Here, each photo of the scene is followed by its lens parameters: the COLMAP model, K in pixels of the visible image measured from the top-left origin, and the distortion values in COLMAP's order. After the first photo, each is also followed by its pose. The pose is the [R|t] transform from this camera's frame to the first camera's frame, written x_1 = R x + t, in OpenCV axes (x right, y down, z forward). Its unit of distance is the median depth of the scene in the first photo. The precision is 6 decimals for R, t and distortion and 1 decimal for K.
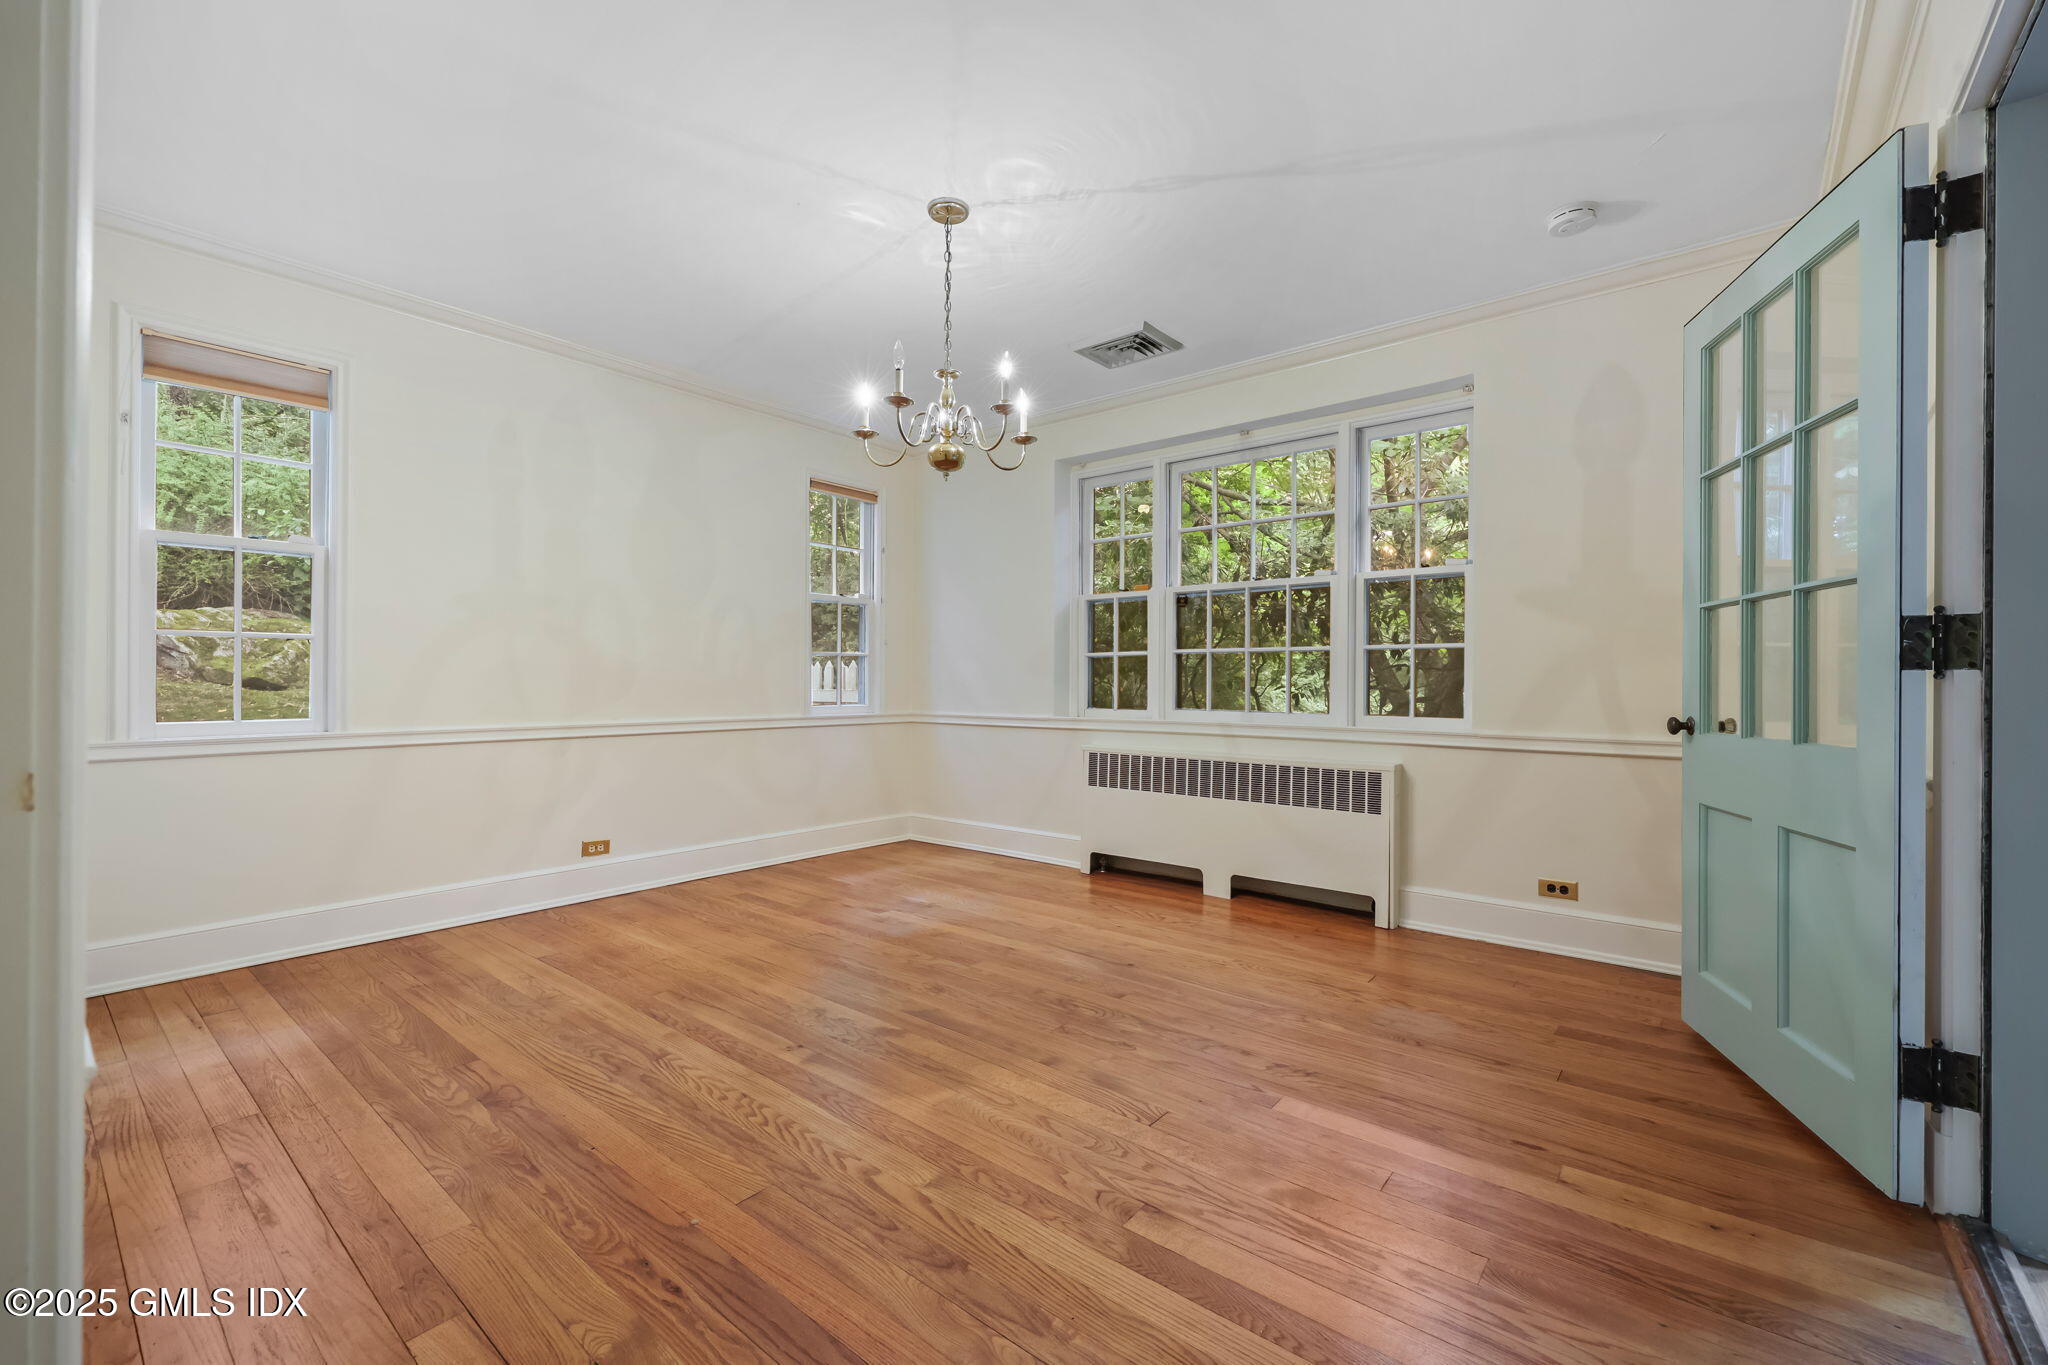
lens RADIAL K [[853.1, 0, 1025.4], [0, 853.1, 689.2], [0, 0, 1]] dist [-0.001393, -0.000866]
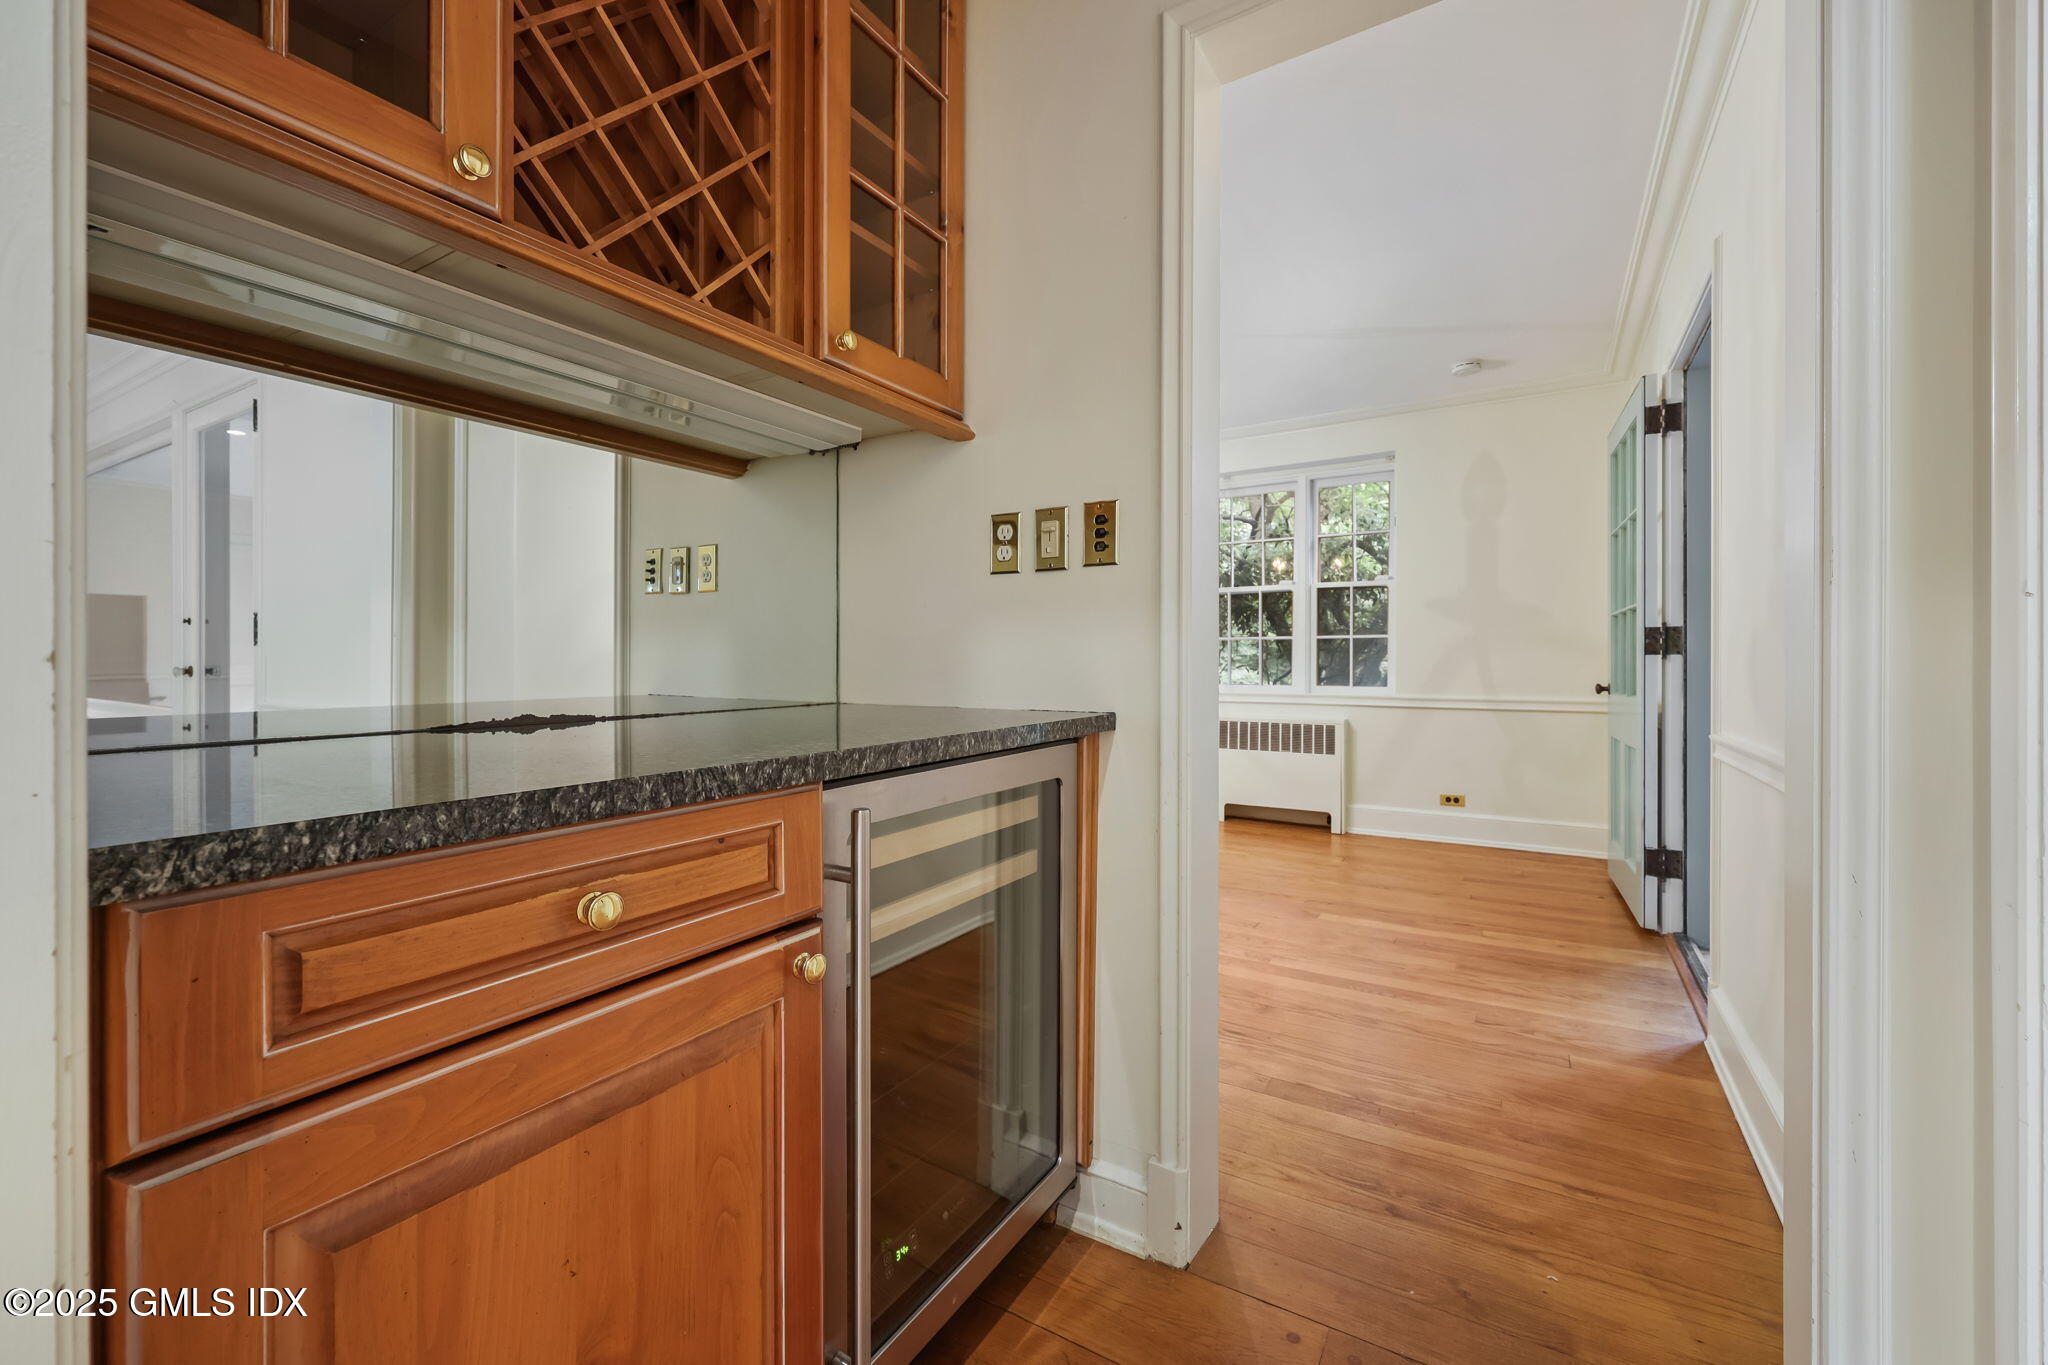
lens RADIAL K [[853.1, 0, 1023.2], [0, 853.1, 668.2], [0, 0, 1]] dist [-0.001393, -0.000866]
pose [[0.988130, -0.000900, 0.153617, -0.483720], [0.001425, 0.999994, -0.003309, 0.008538], [-0.153613, 0.003489, 0.988125, -0.505139]]
